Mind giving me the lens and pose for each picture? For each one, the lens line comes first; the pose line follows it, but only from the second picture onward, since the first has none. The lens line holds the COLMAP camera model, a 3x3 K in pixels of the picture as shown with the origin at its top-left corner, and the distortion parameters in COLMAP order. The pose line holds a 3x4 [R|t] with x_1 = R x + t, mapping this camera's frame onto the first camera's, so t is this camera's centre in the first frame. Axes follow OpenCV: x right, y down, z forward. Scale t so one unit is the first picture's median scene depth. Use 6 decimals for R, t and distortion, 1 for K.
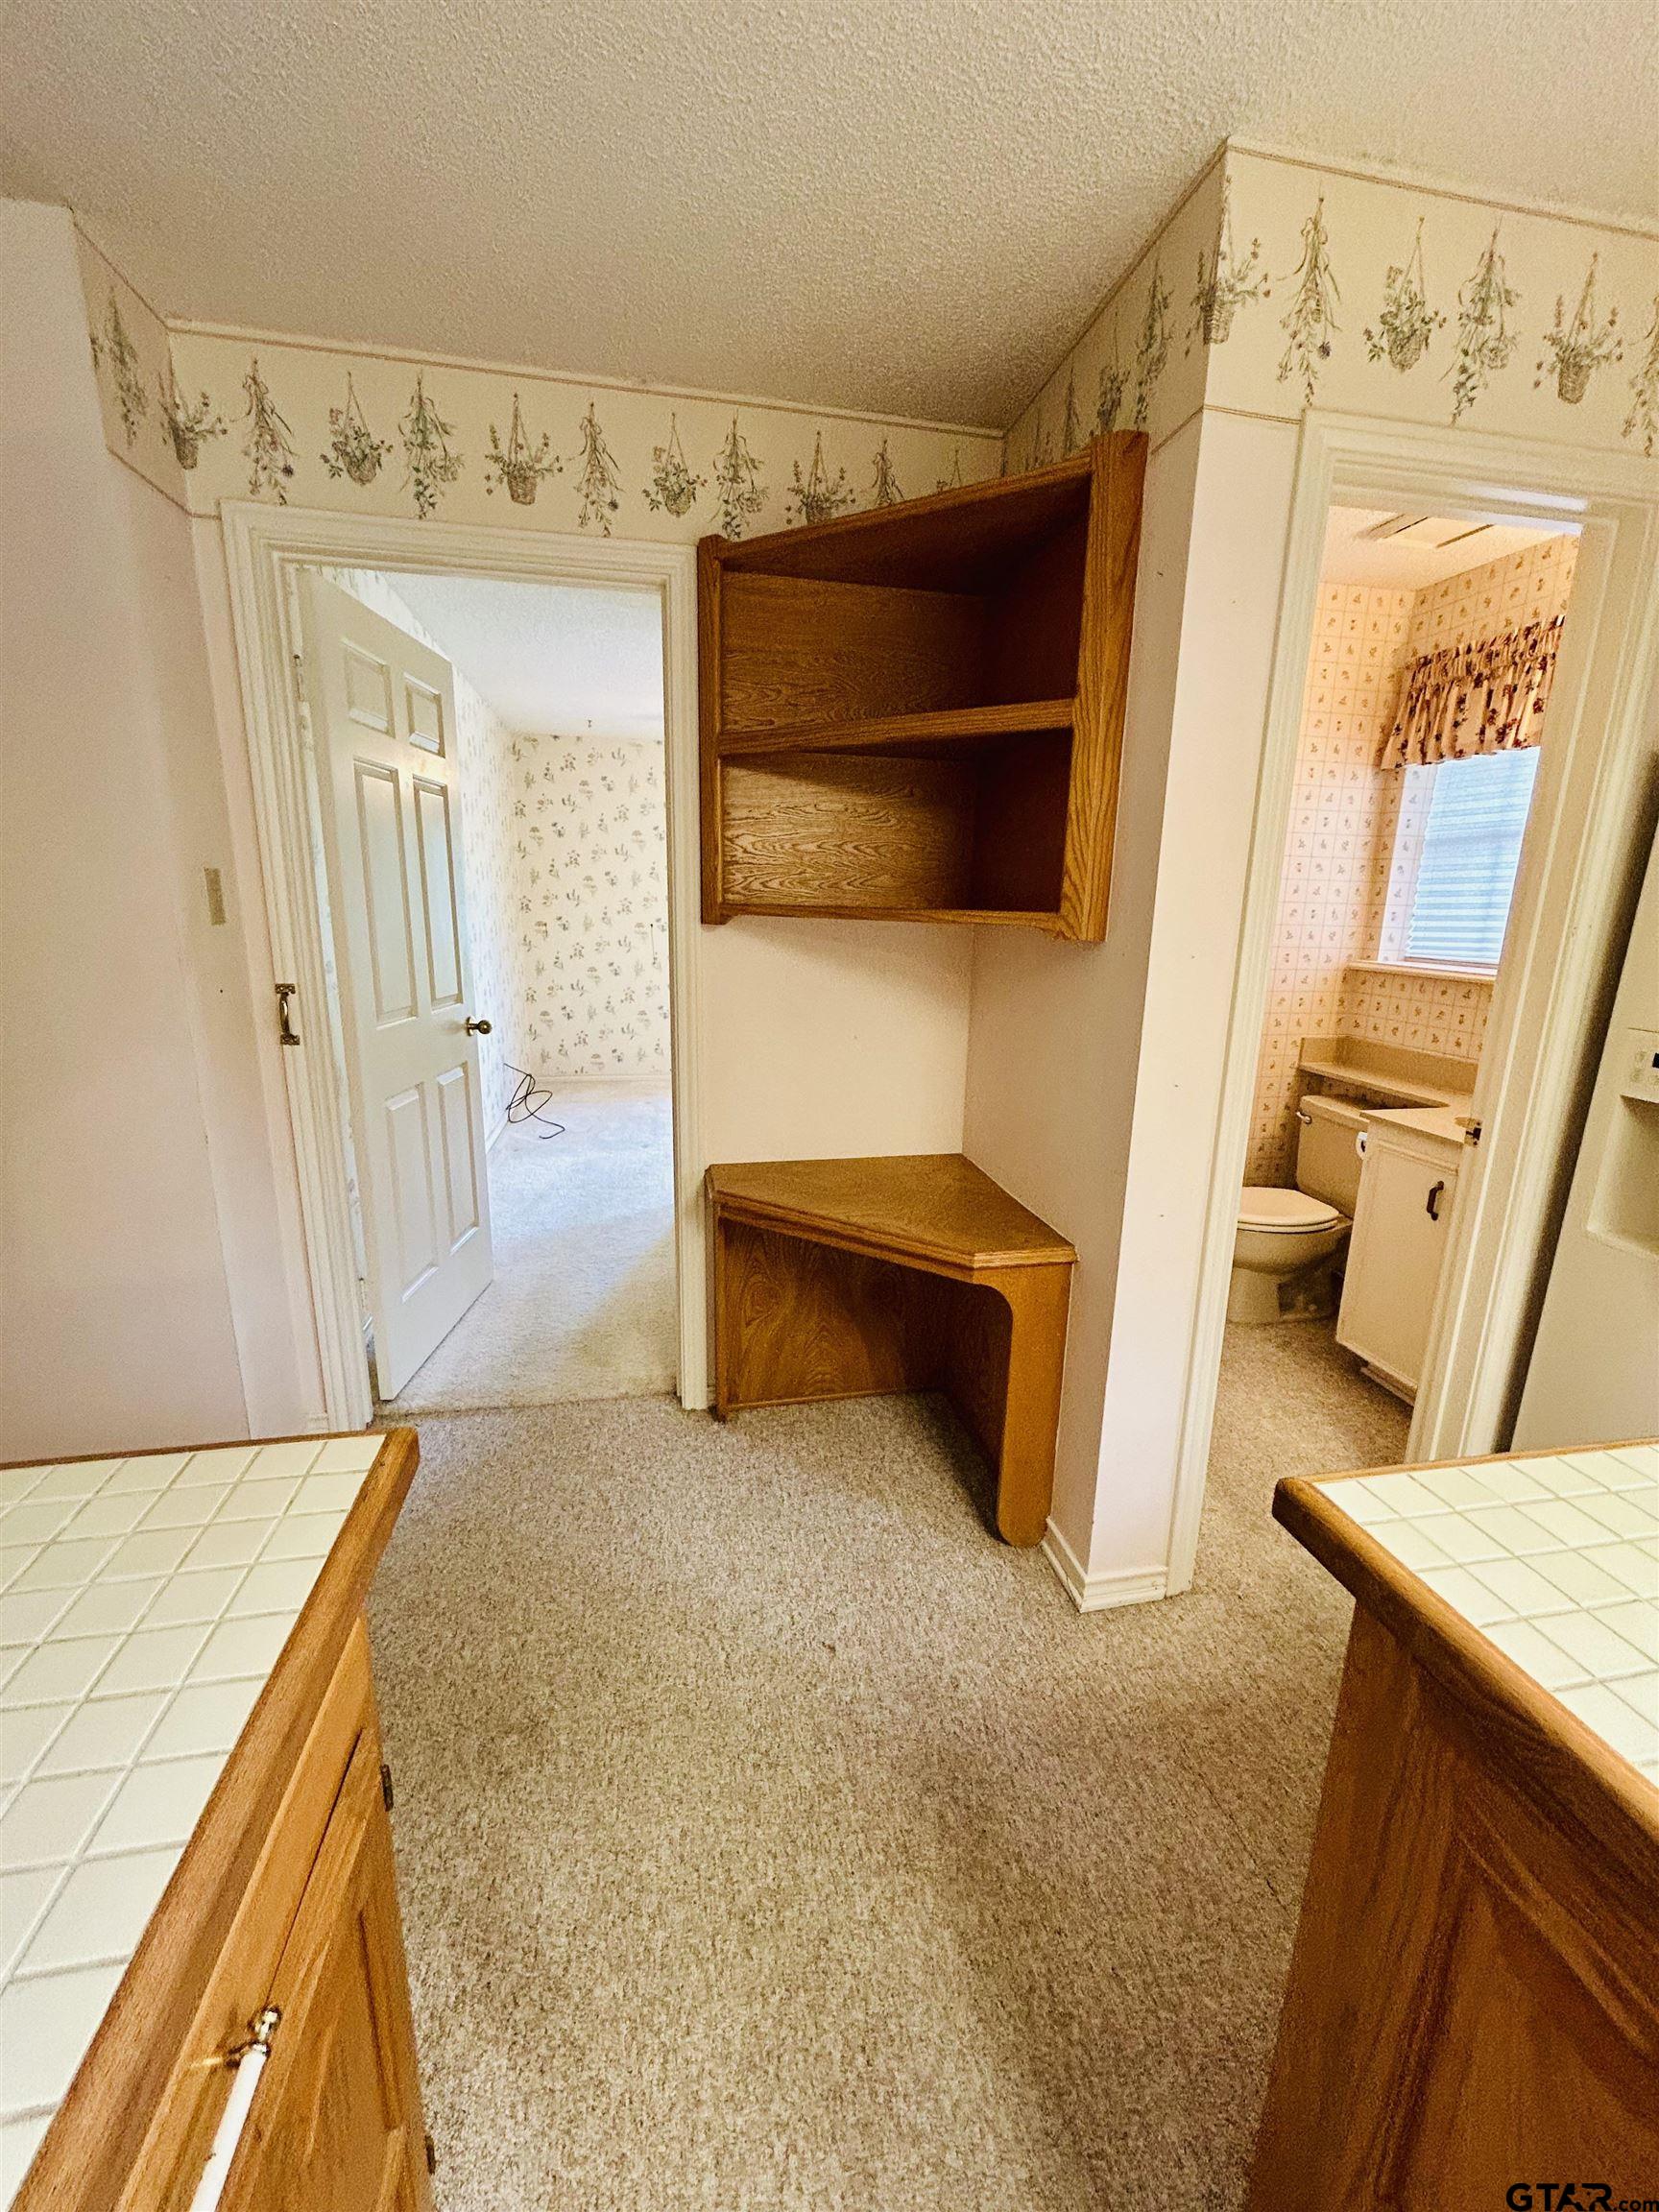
lens RADIAL K [[896.3, 0, 833.2], [0, 896.3, 1111.3], [0, 0, 1]] dist [-0.000120, -0.000839]
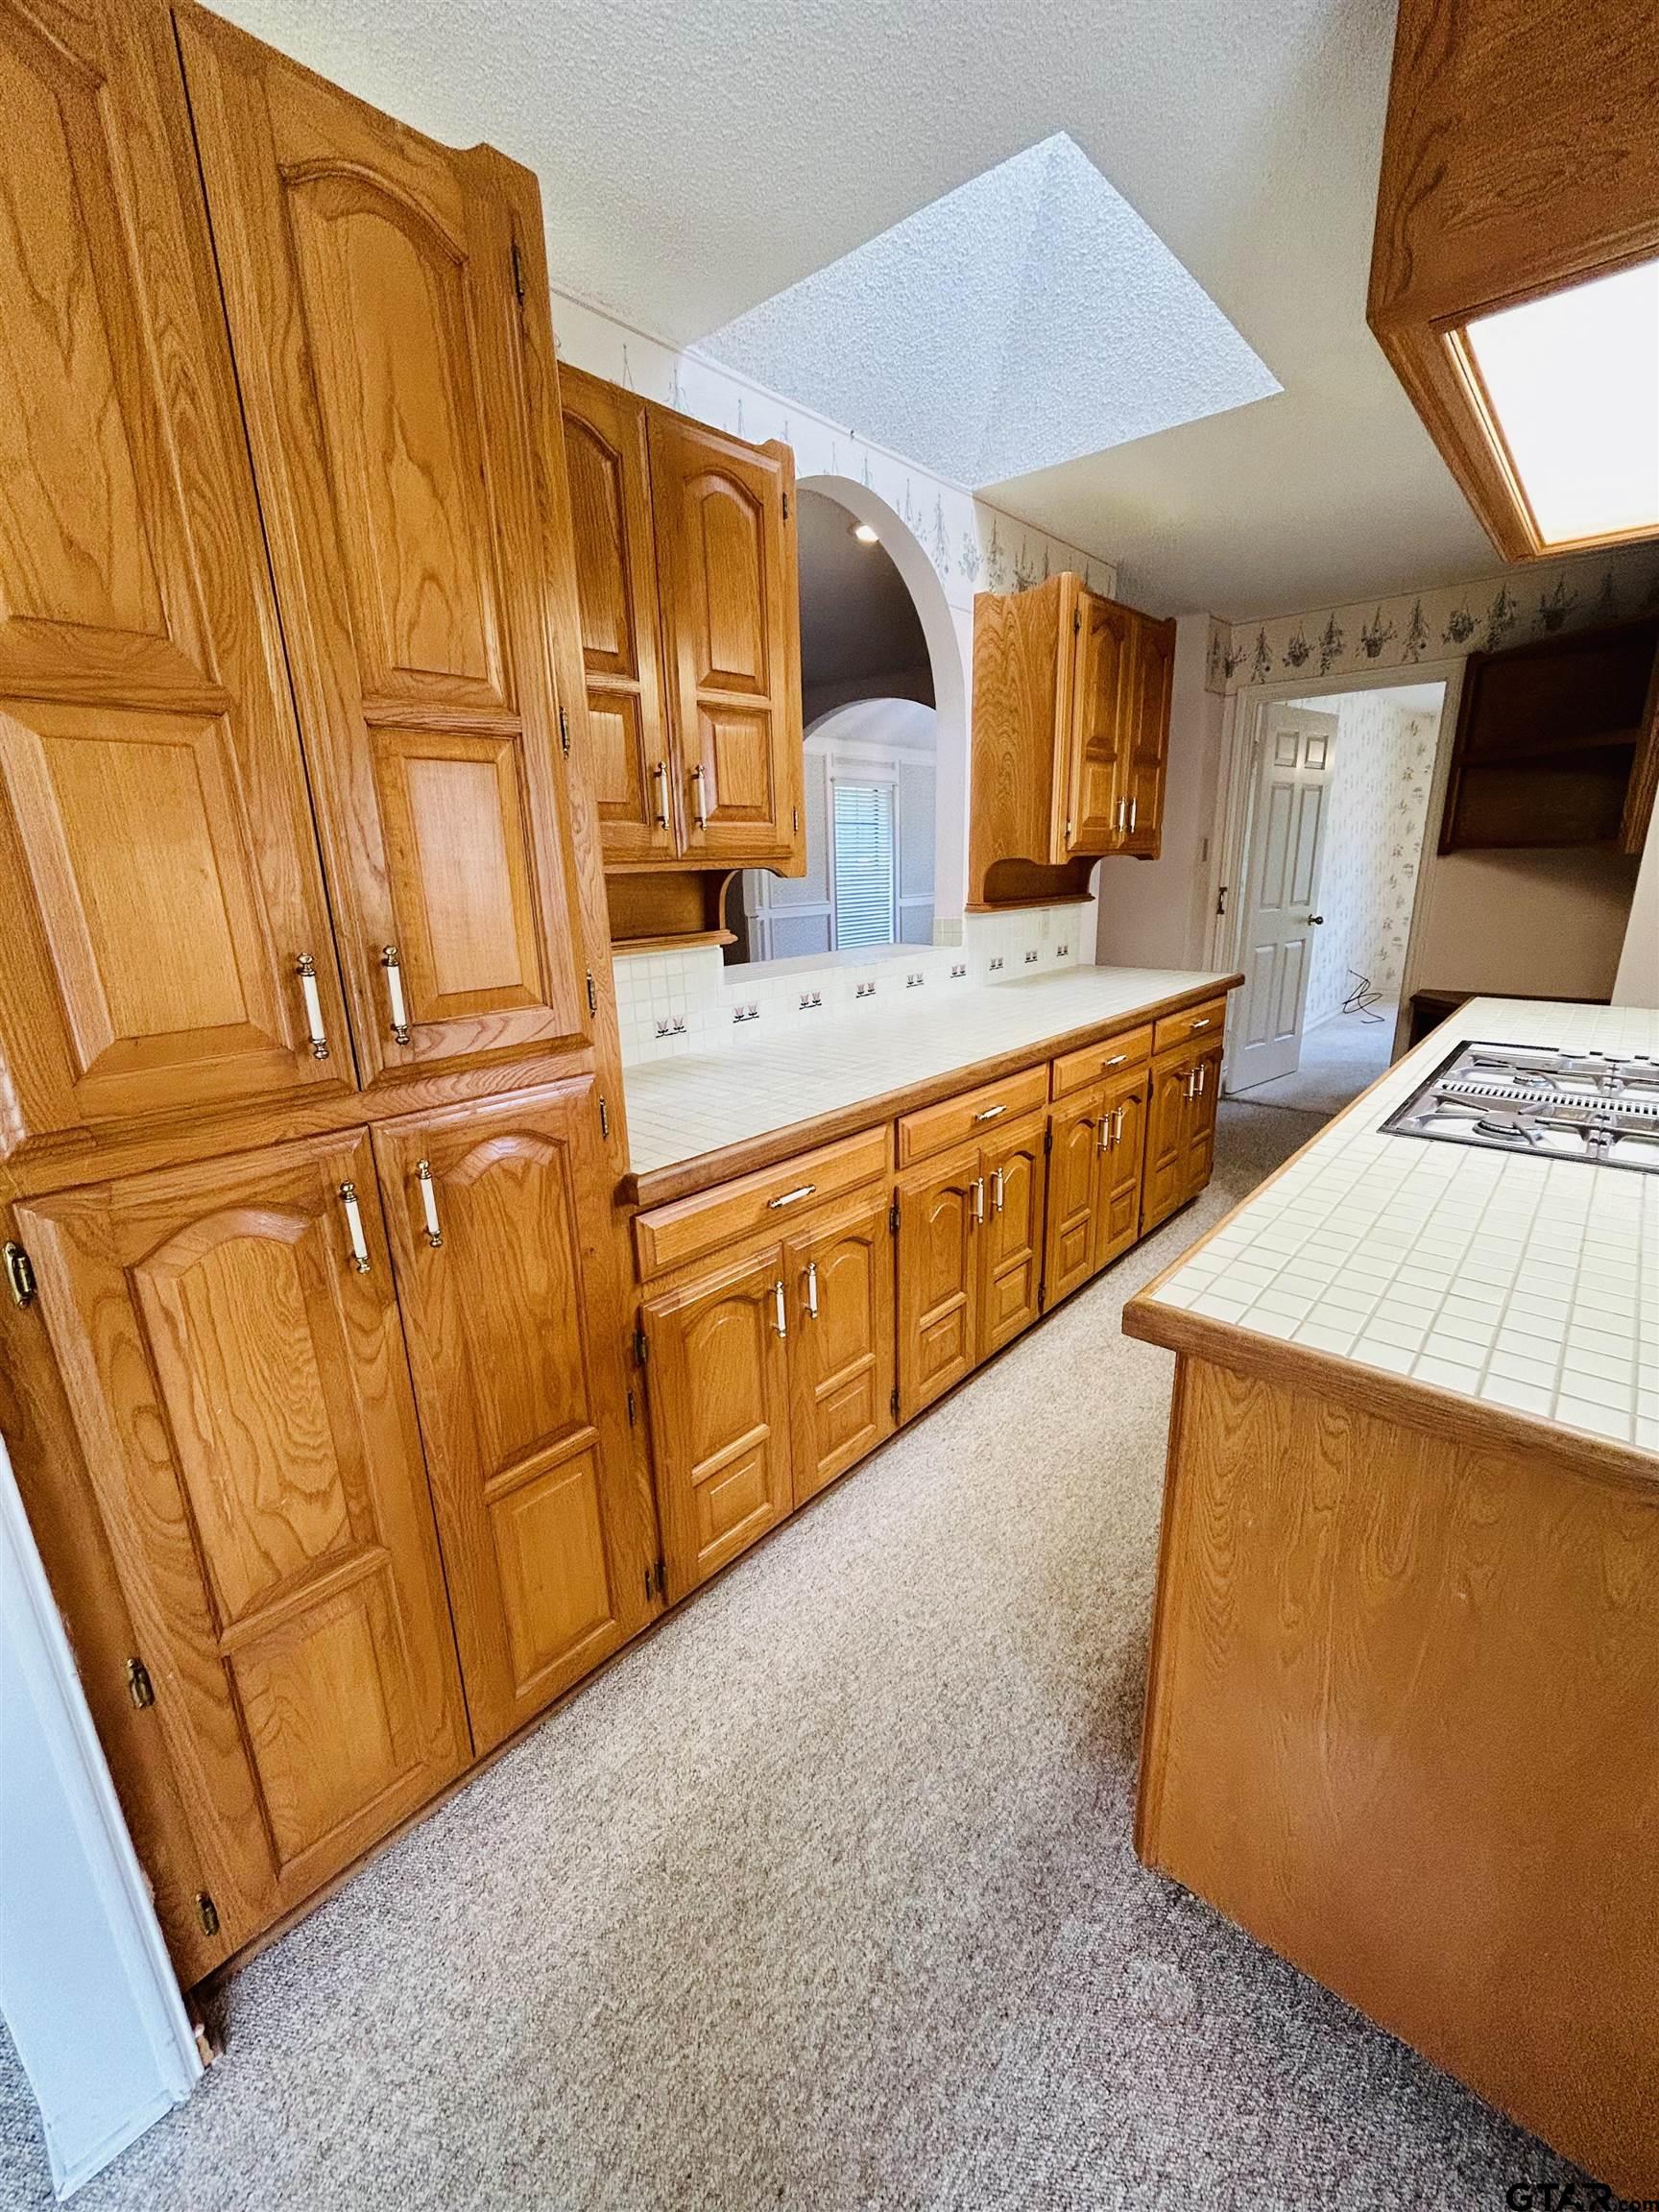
lens RADIAL K [[896.3, 0, 833.2], [0, 896.3, 1111.3], [0, 0, 1]] dist [-0.000120, -0.000839]
pose [[0.605299, 0.180767, -0.775201, 0.684306], [-0.144824, 0.982628, 0.116054, 0.305641], [0.782713, 0.042020, 0.620963, -1.214504]]
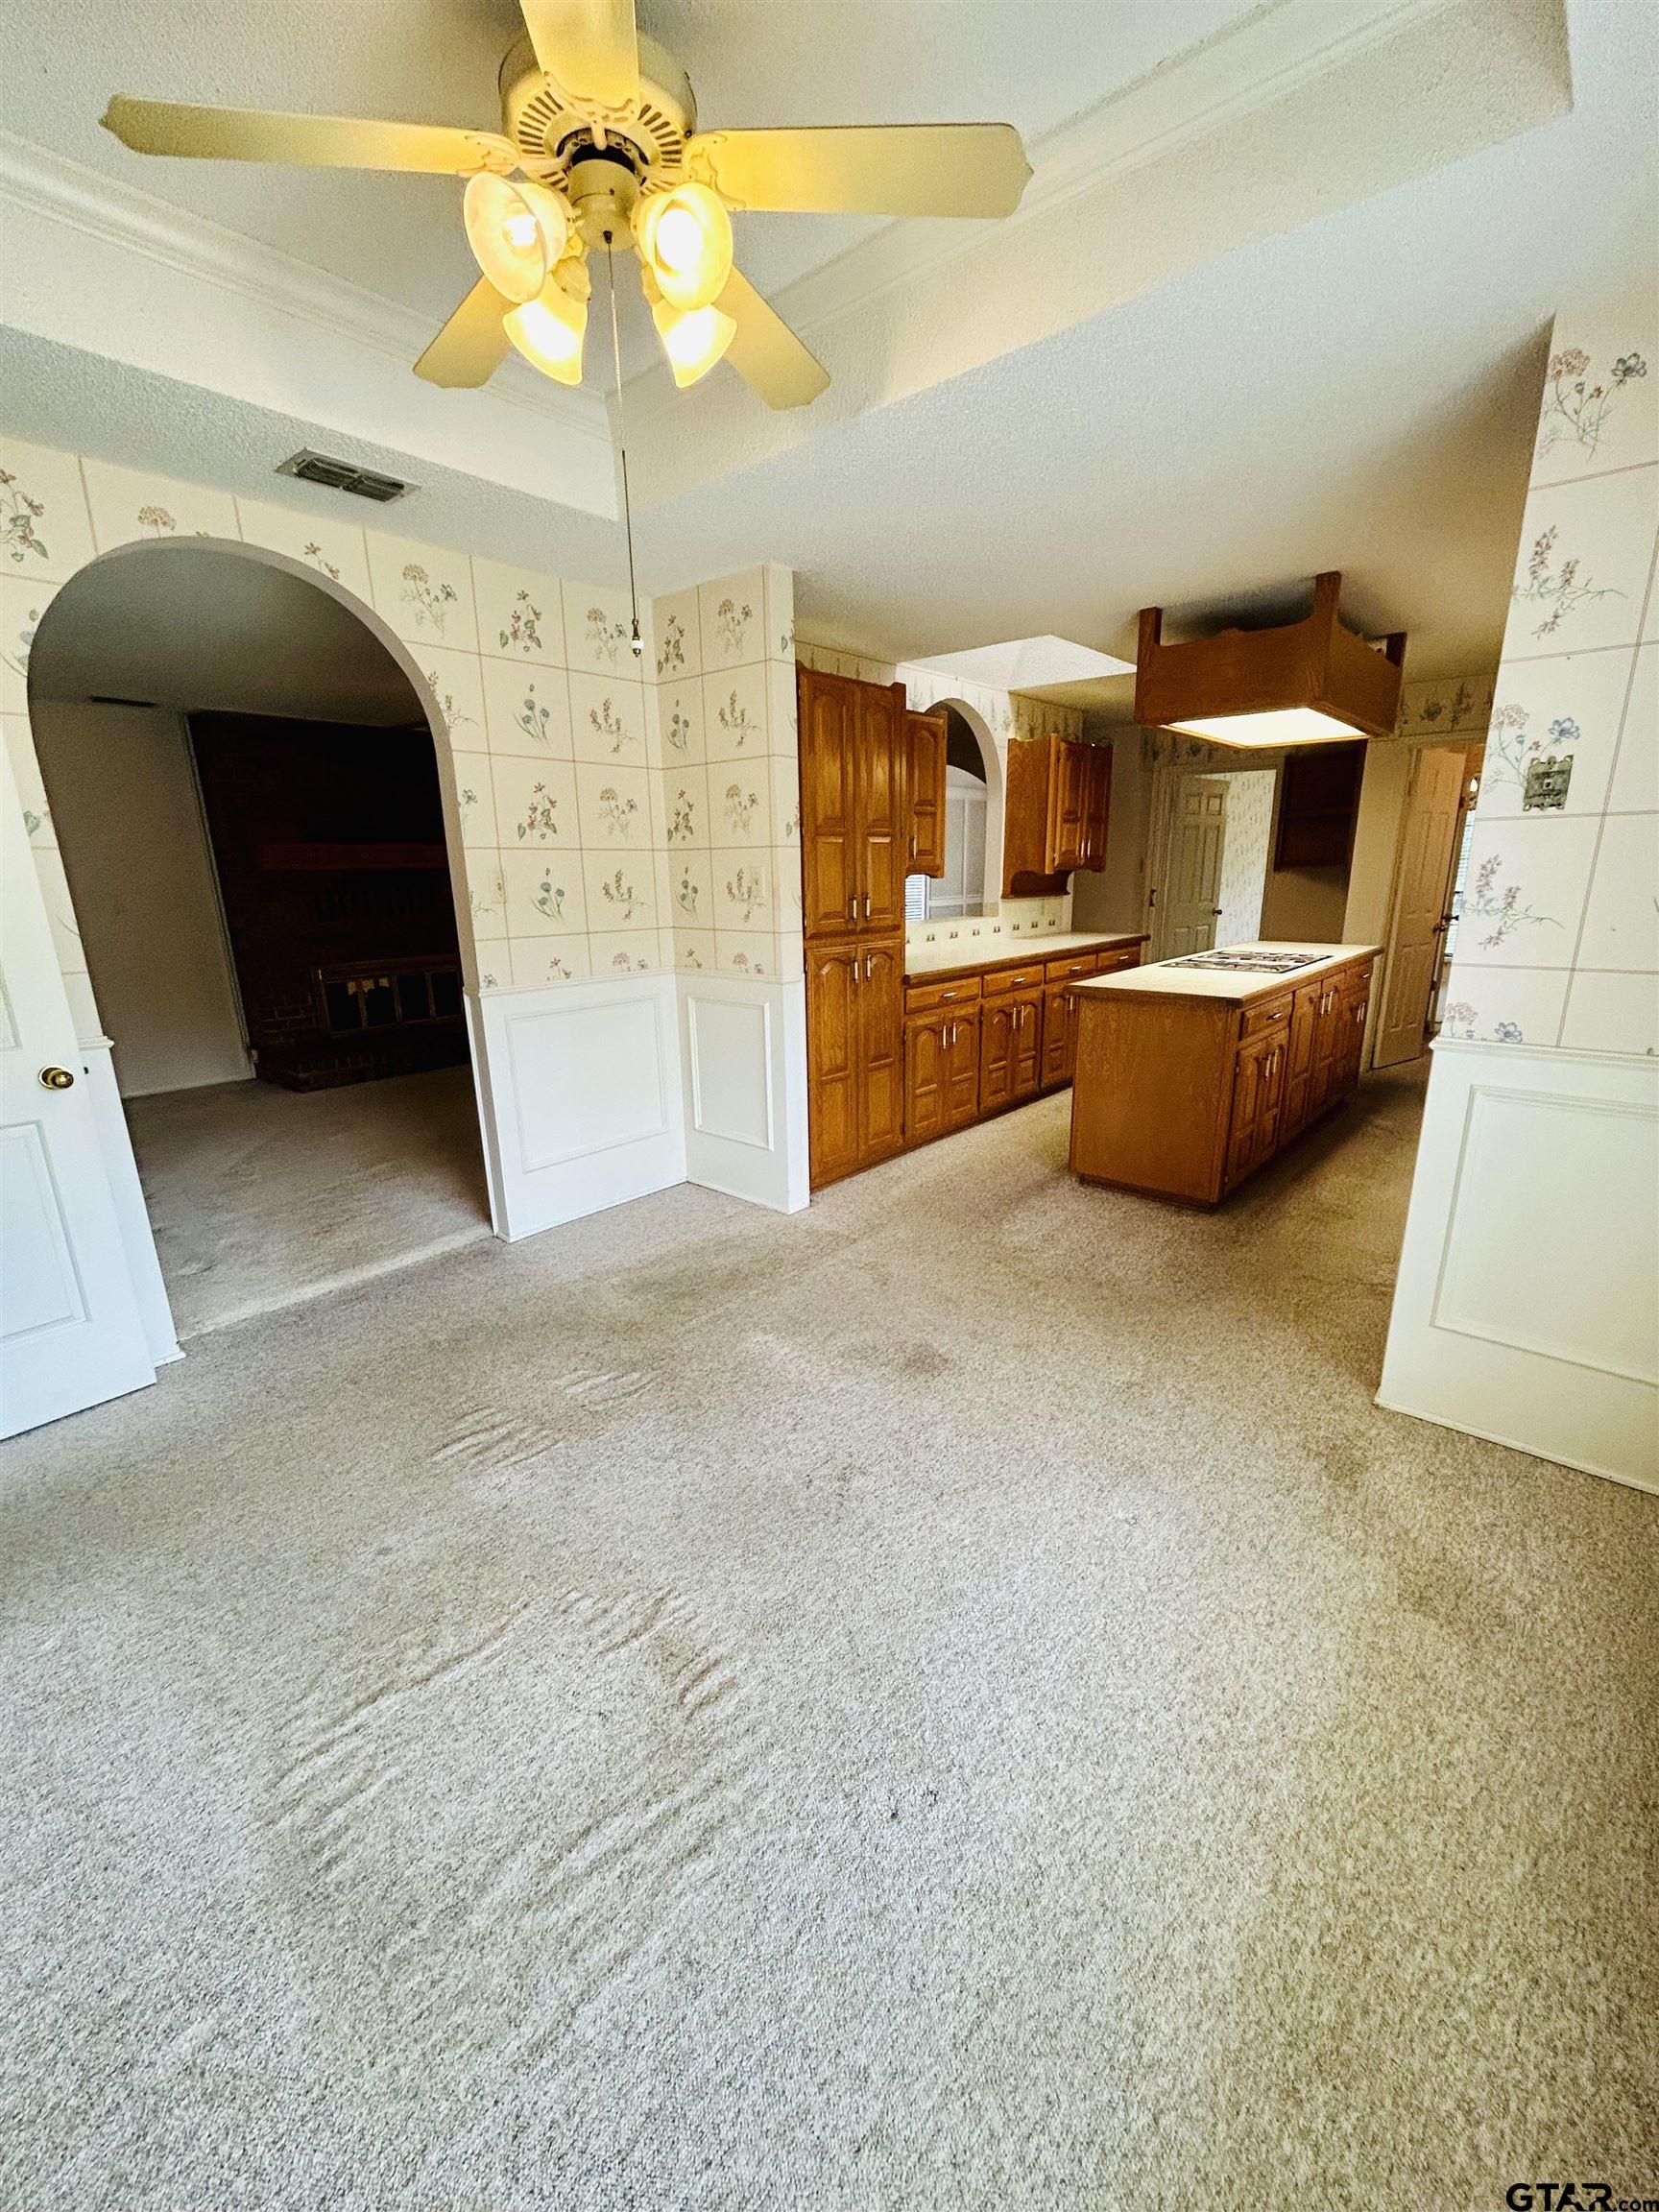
lens RADIAL K [[896.3, 0, 833.2], [0, 896.3, 1111.3], [0, 0, 1]] dist [-0.000120, -0.000839]
pose [[0.608658, 0.178897, -0.773002, 1.621197], [-0.153315, 0.982406, 0.106640, 0.569497], [0.778479, 0.053606, 0.625377, -2.314939]]
